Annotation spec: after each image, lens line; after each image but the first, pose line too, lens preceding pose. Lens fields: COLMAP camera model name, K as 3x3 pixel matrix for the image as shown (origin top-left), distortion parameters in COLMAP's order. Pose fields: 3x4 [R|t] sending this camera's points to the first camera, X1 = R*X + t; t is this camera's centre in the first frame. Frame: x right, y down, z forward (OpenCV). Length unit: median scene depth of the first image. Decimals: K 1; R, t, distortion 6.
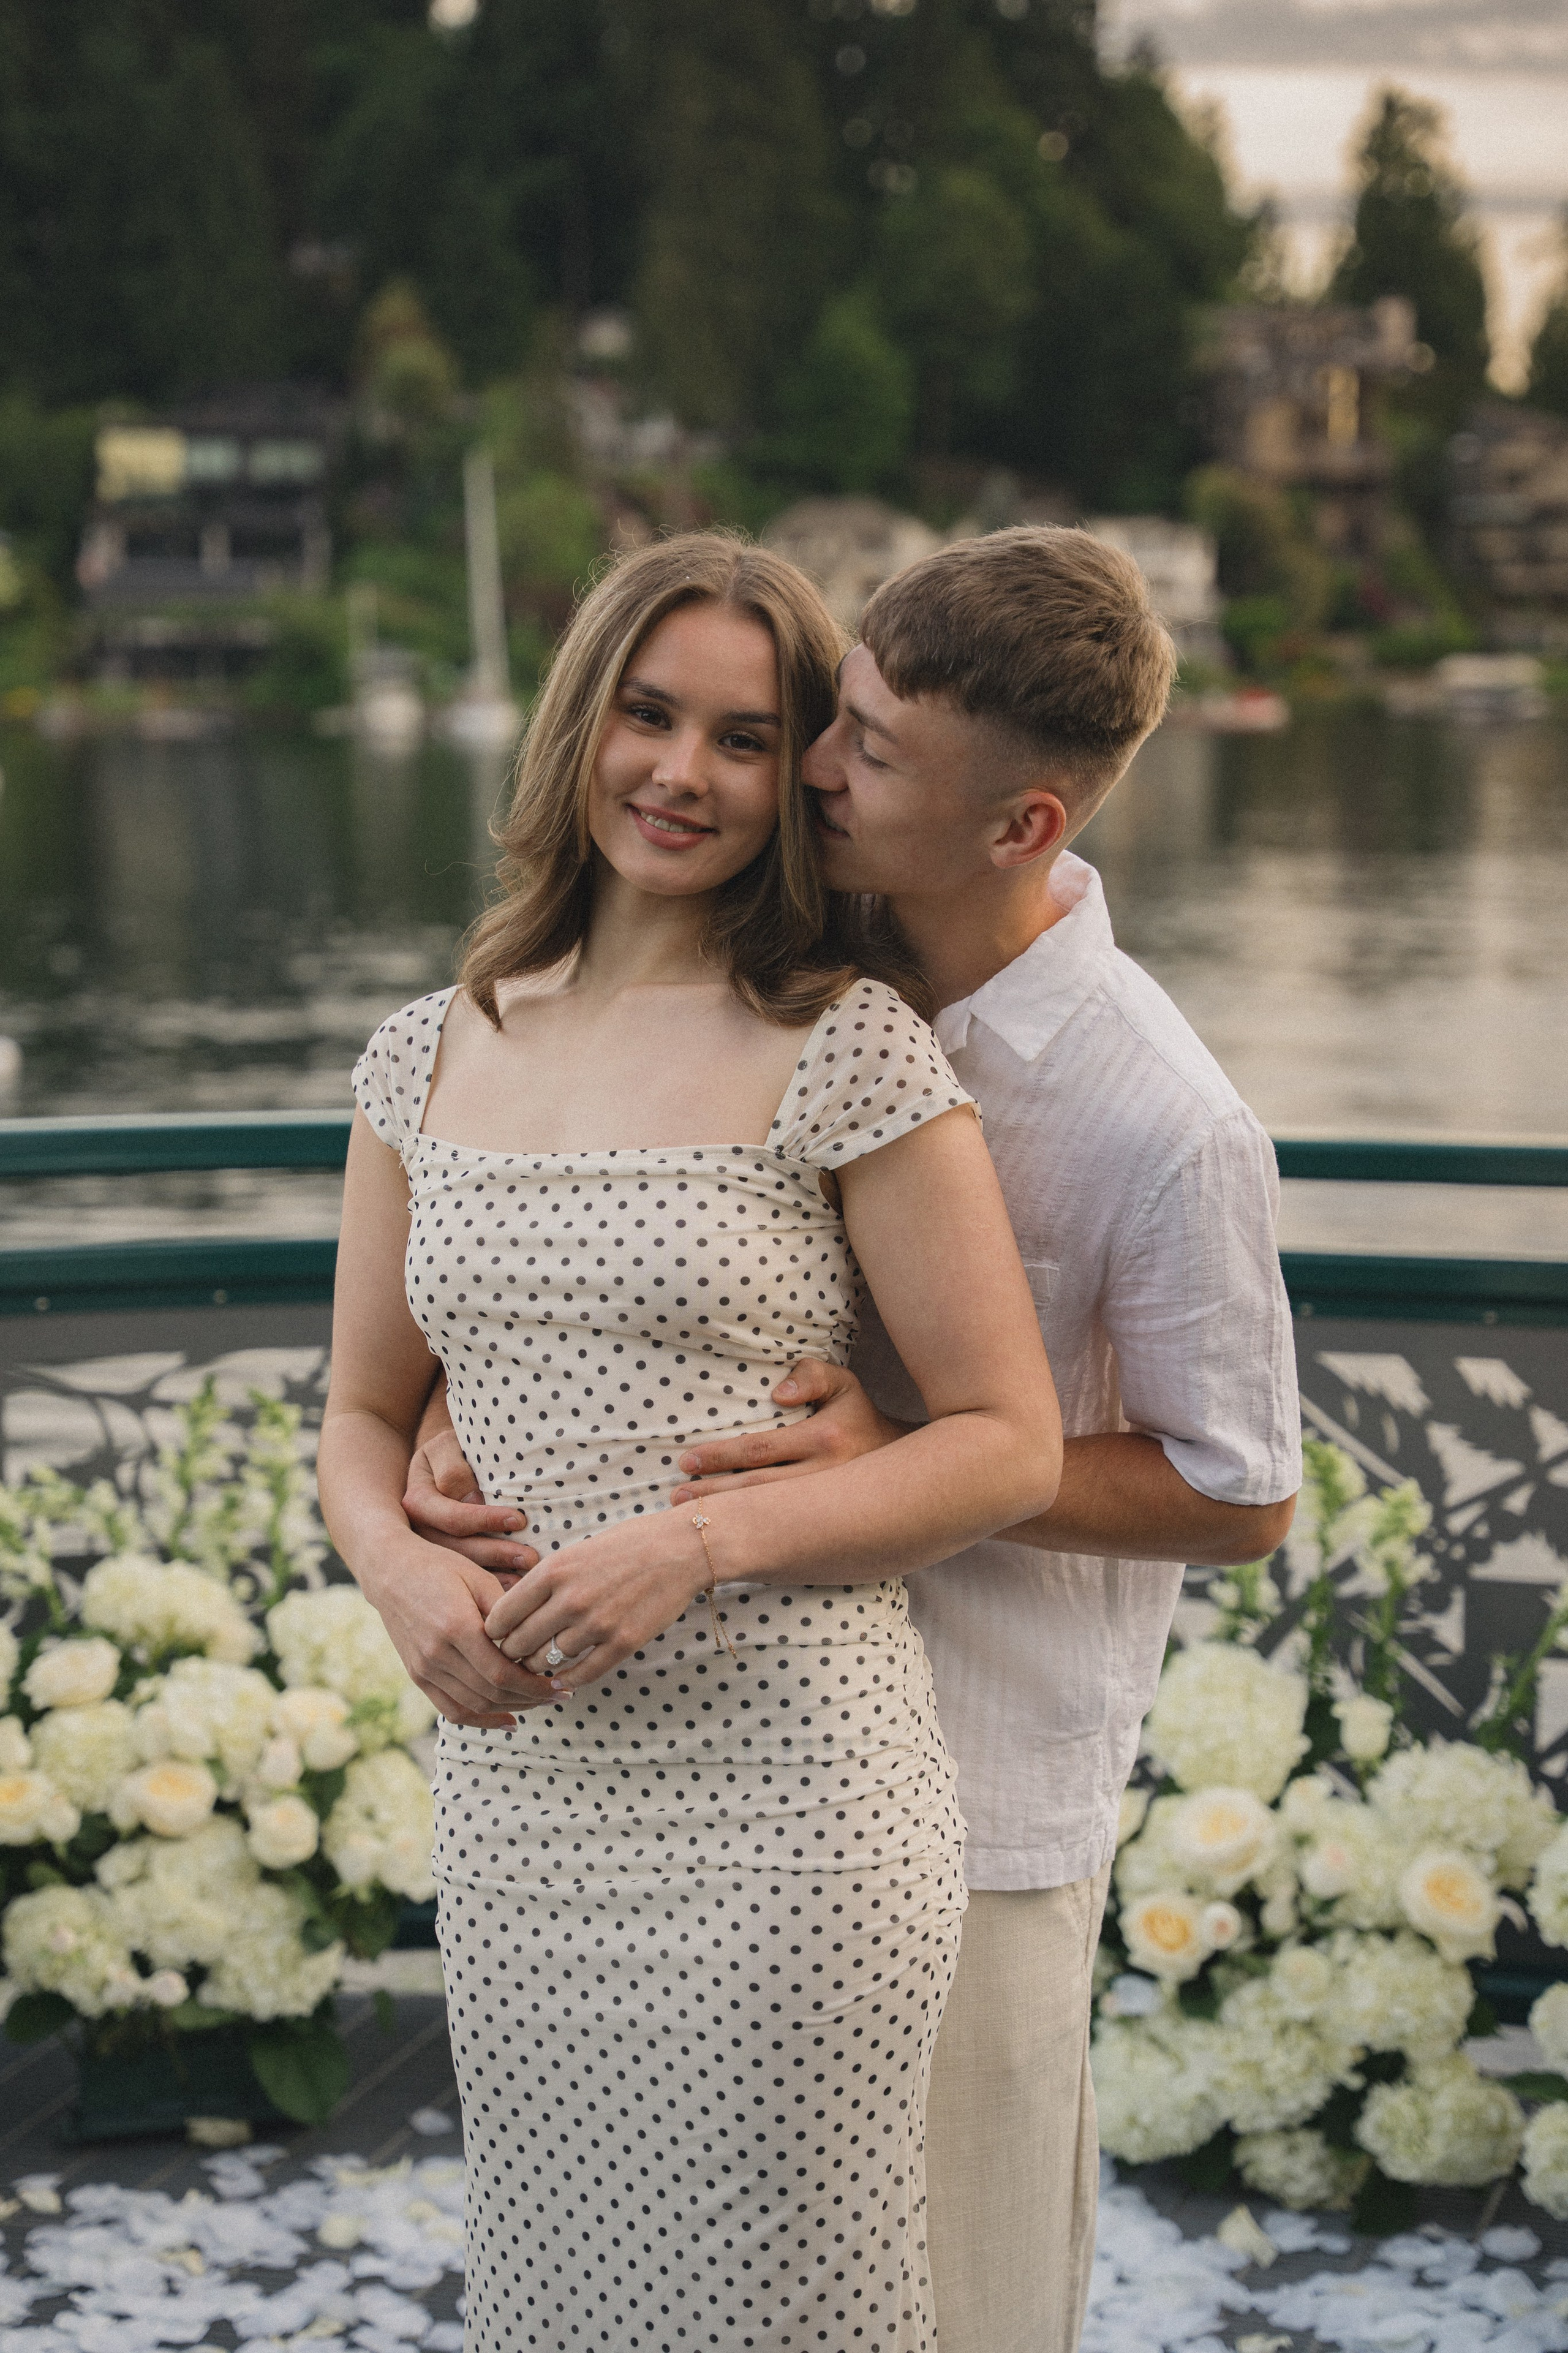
lens RADIAL K [[4670.6, 0, 759.0], [0, 4670.6, 1239.6], [0, 0, 1]] dist [0.308113, 0.000000]
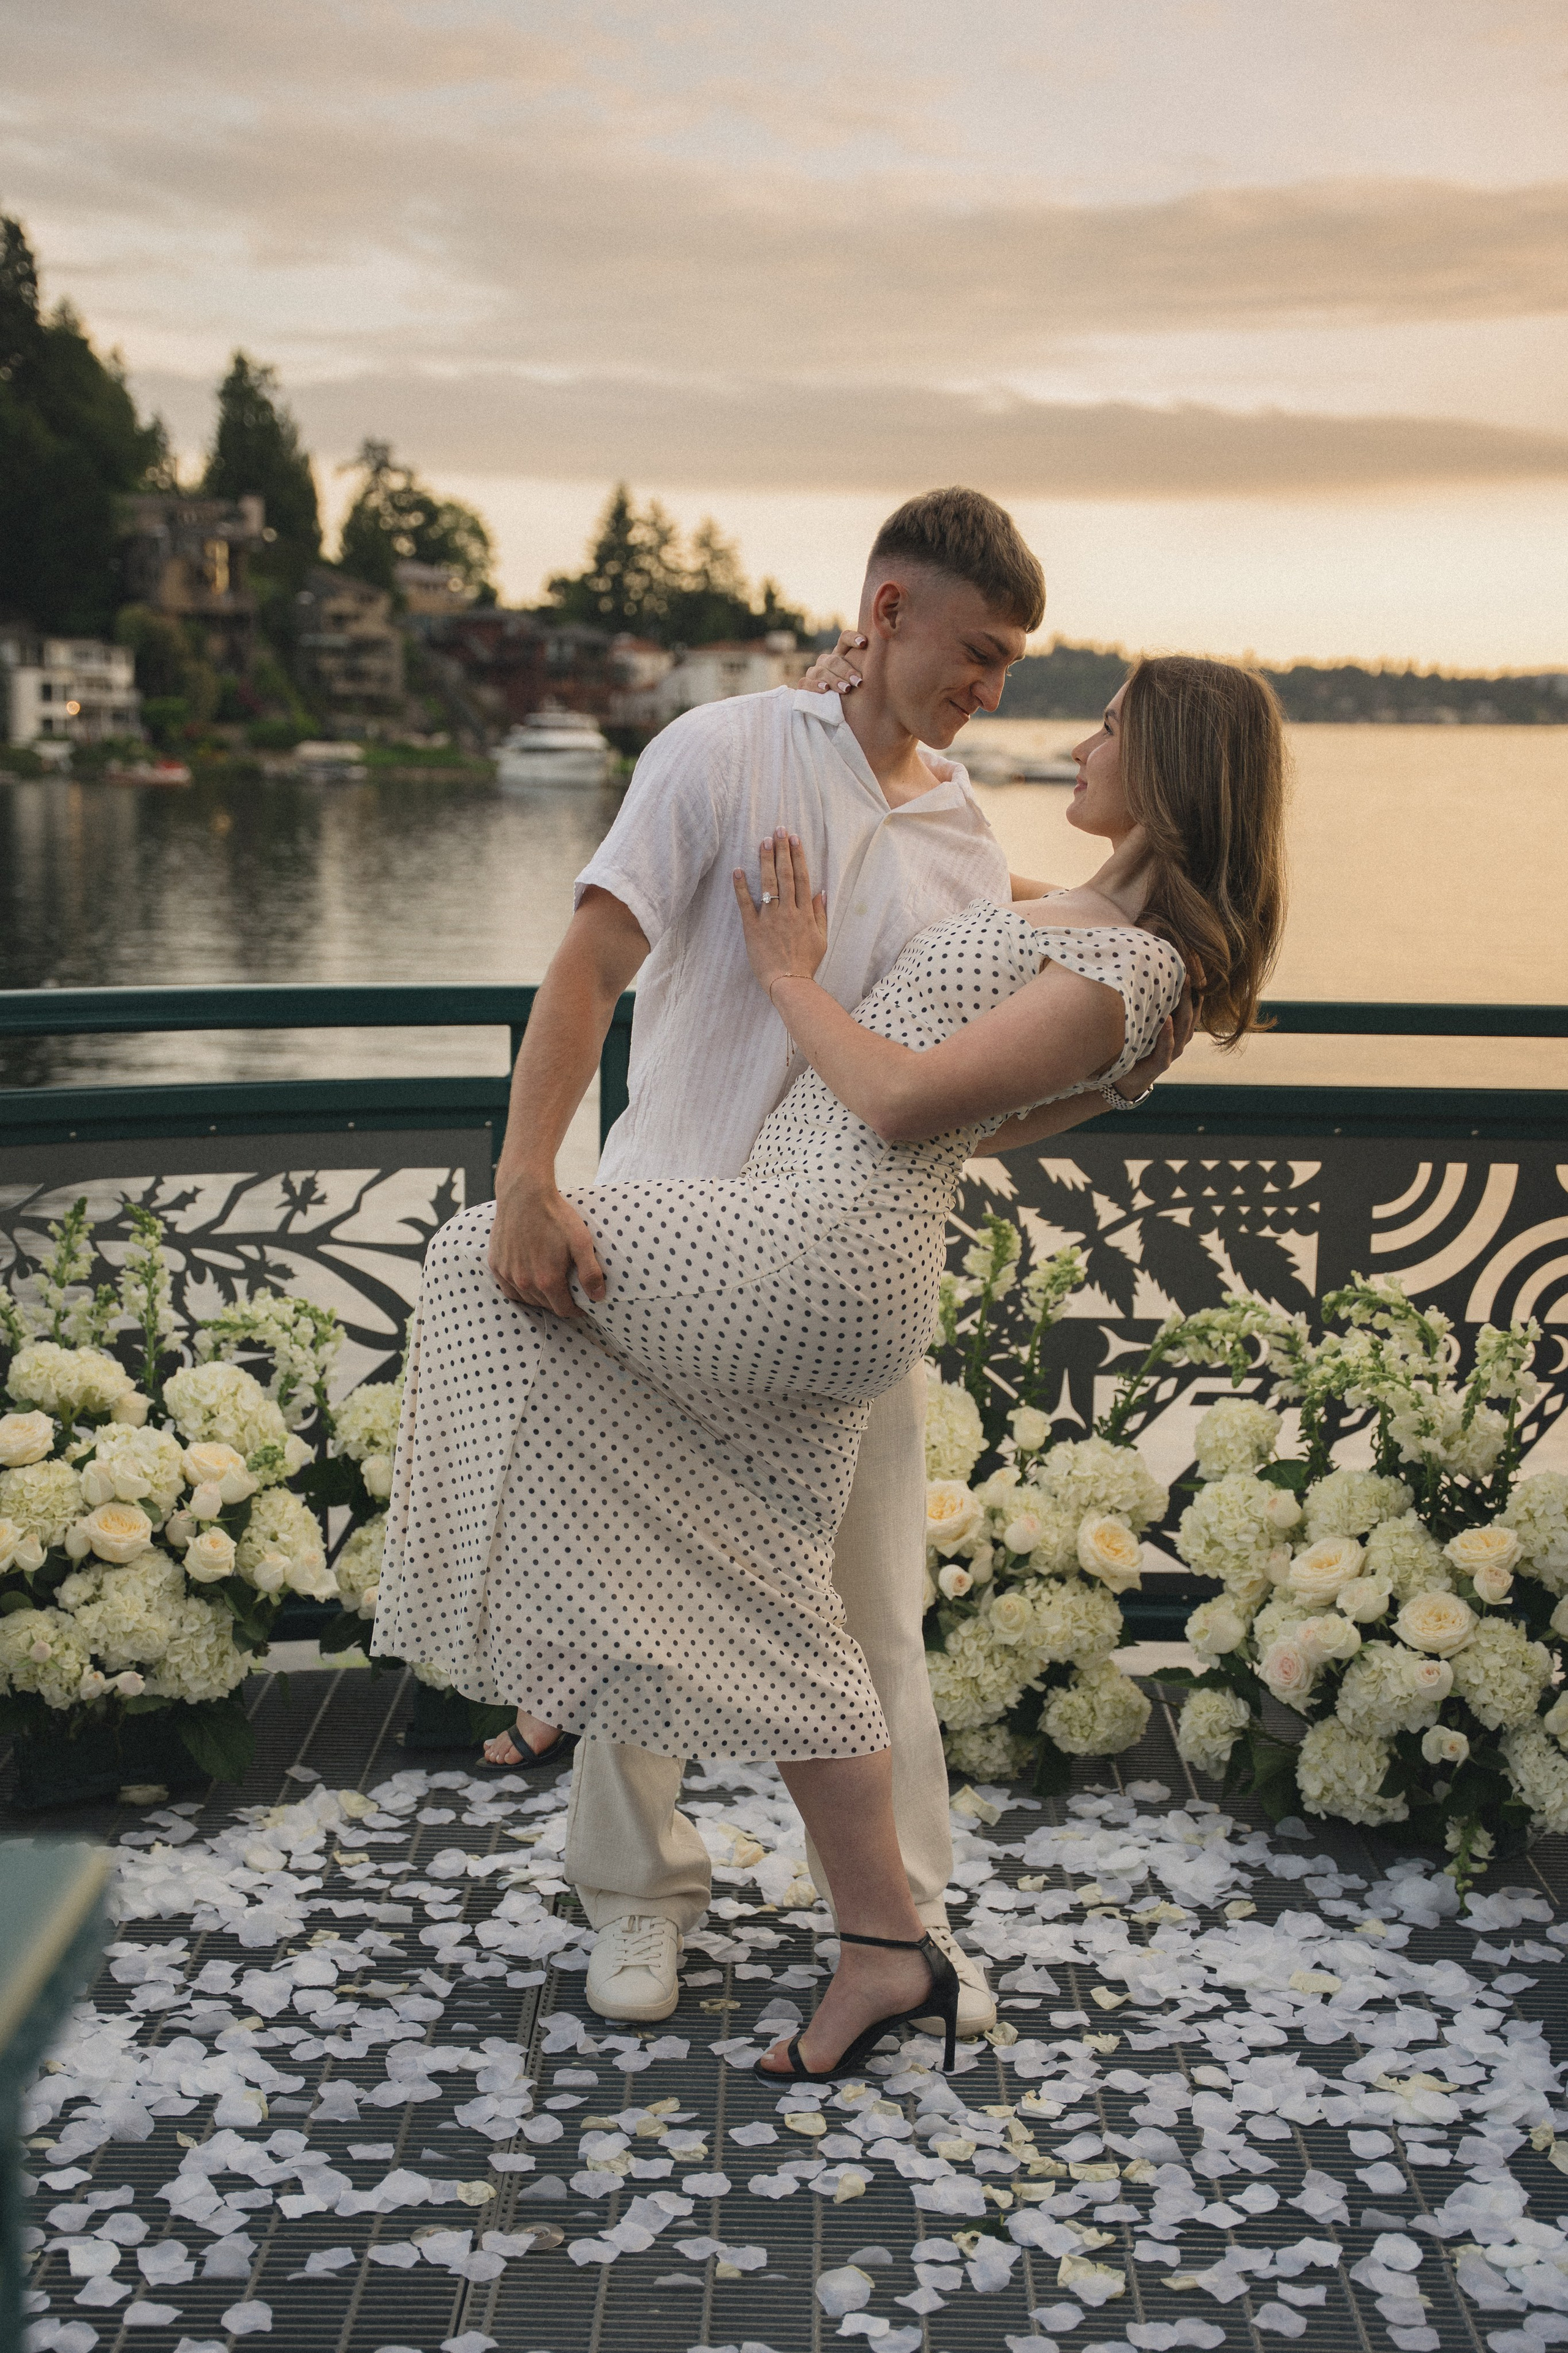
lens RADIAL K [[3151.5, 0, 761.4], [0, 3151.5, 1258.7], [0, 0, 1]] dist [0.083104, 0.000000]
pose [[0.955219, -0.032619, 0.294096, -0.197503], [0.021480, 0.998927, 0.041028, 0.015372], [-0.295119, -0.032873, 0.954895, 0.152324]]
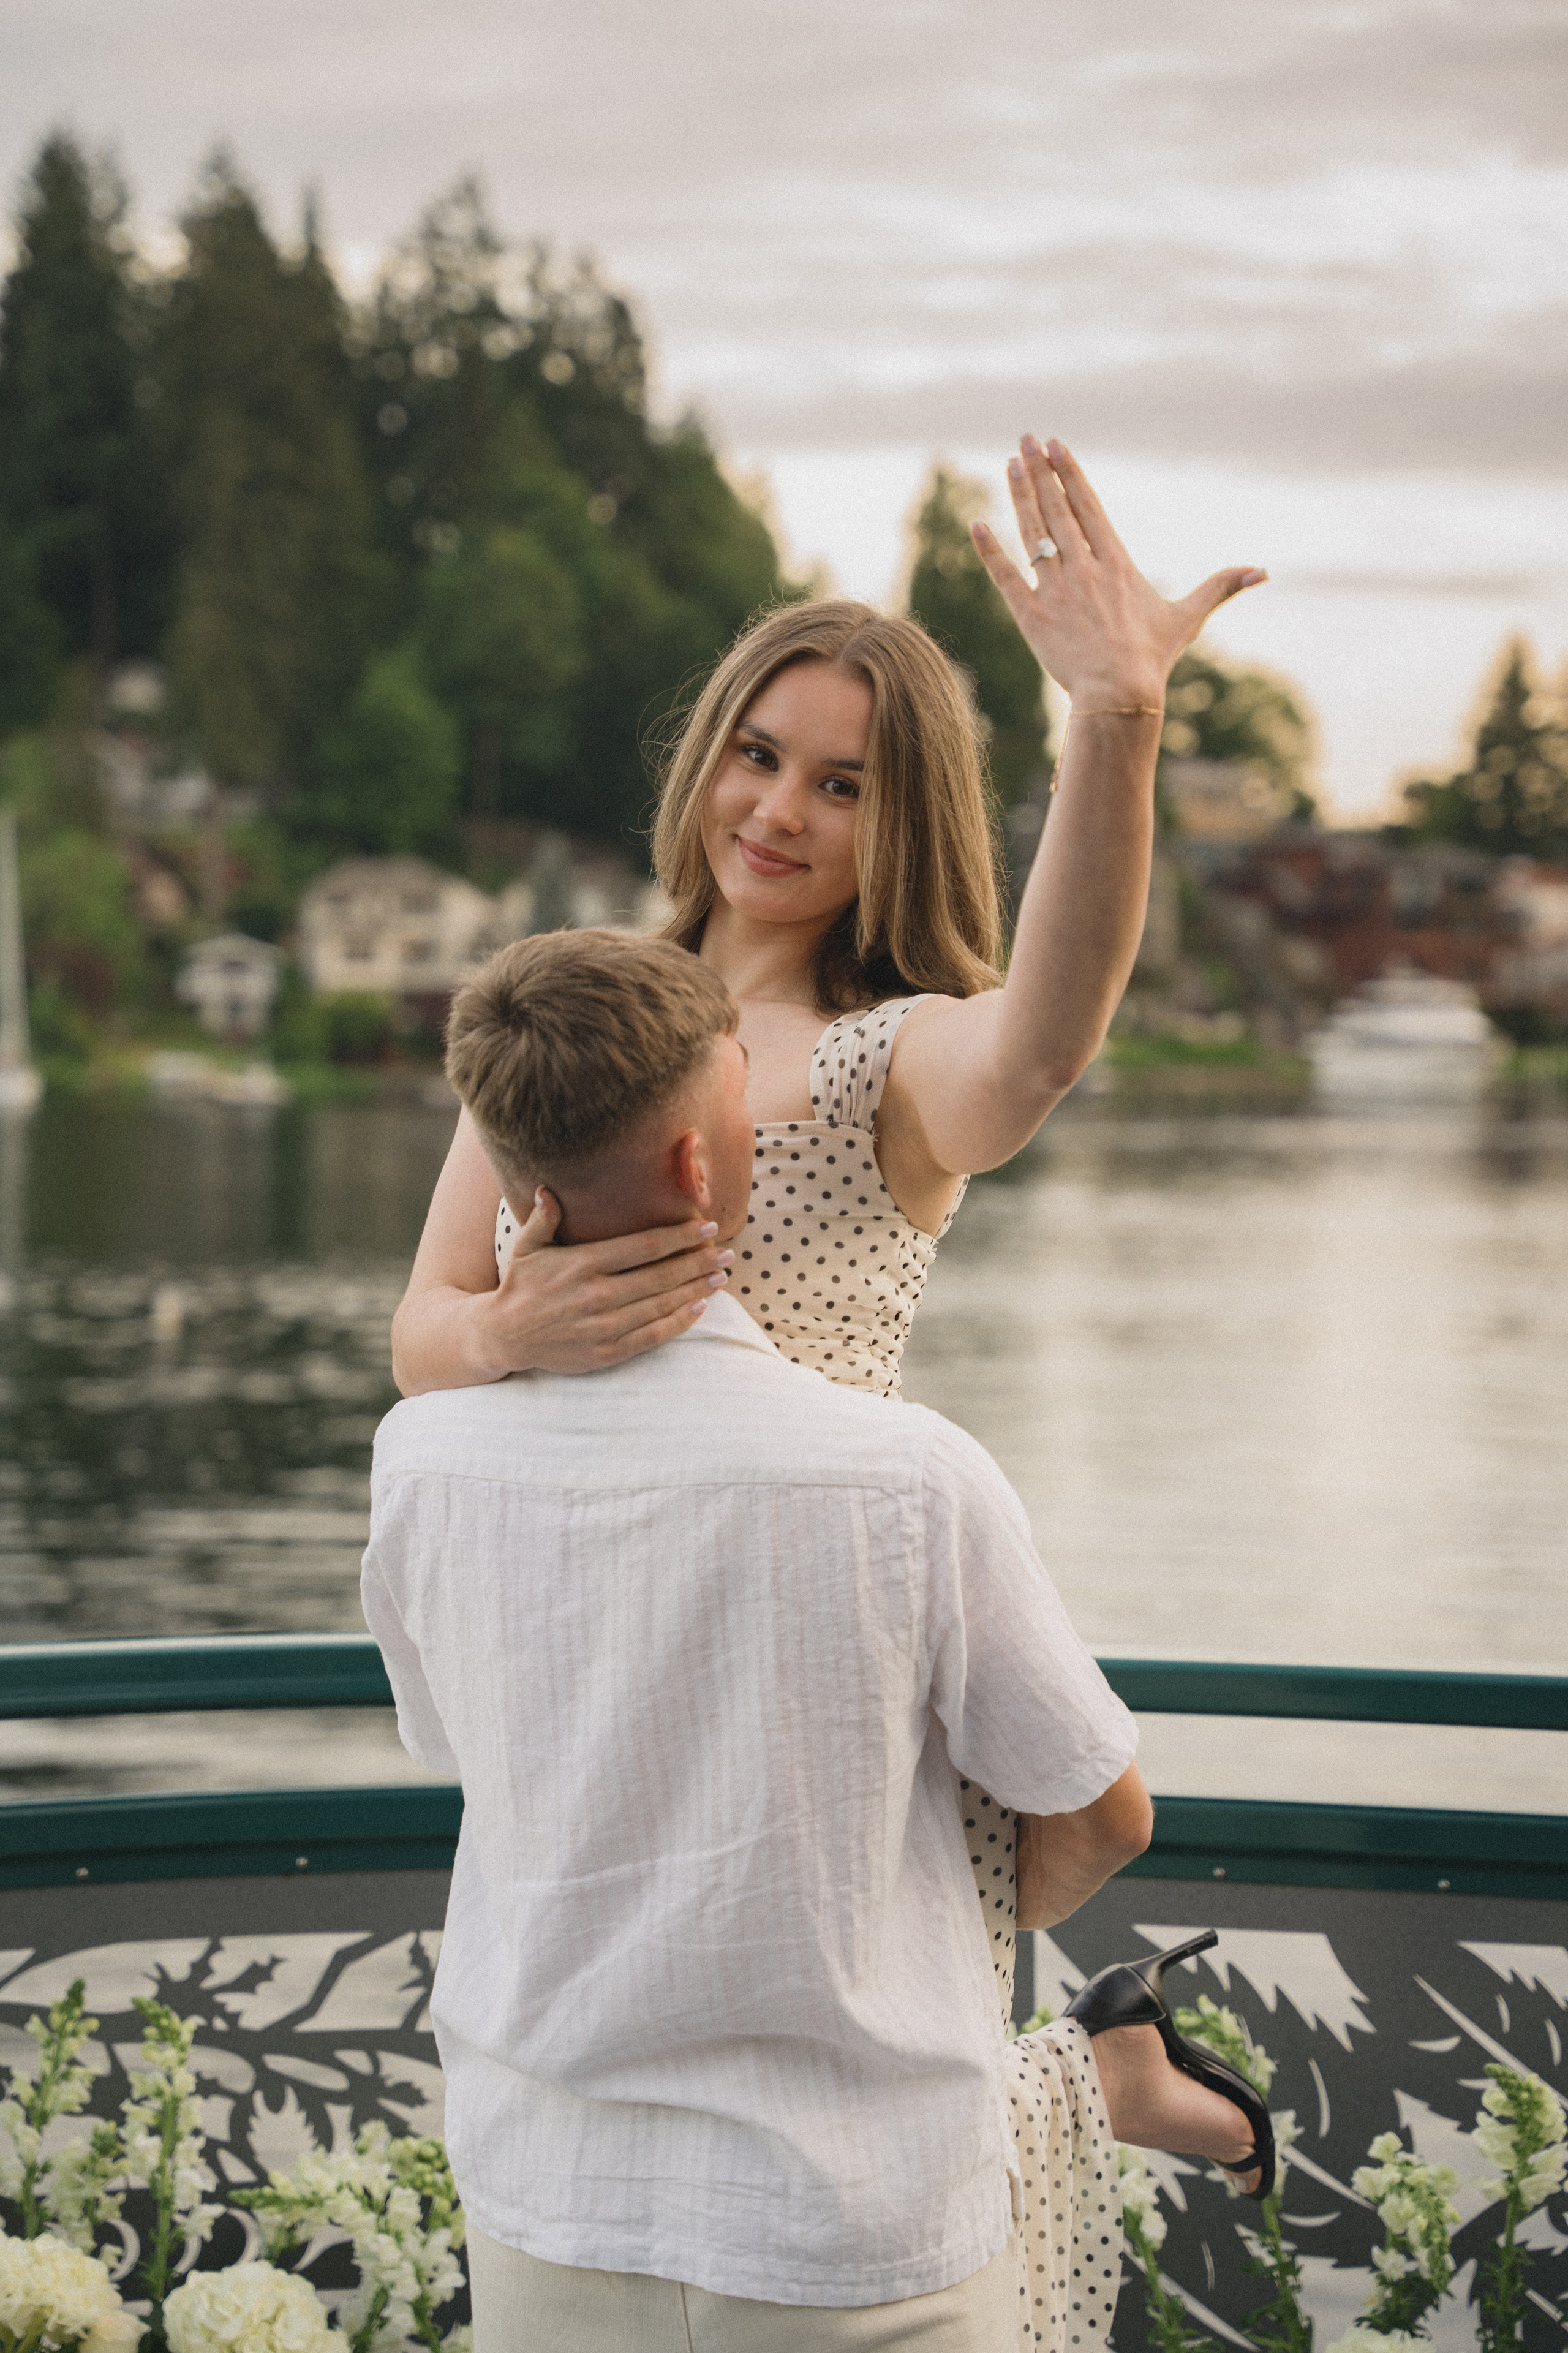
lens RADIAL K [[4910.5, 0, 729.3], [0, 4910.5, 1108.0], [0, 0, 1]] dist [0.363306, 0.000000]
pose [[0.995691, 0.004399, 0.092626, -0.088598], [0.005370, 0.994462, -0.104958, -0.029050], [-0.092575, 0.105003, 0.990154, 0.140056]]
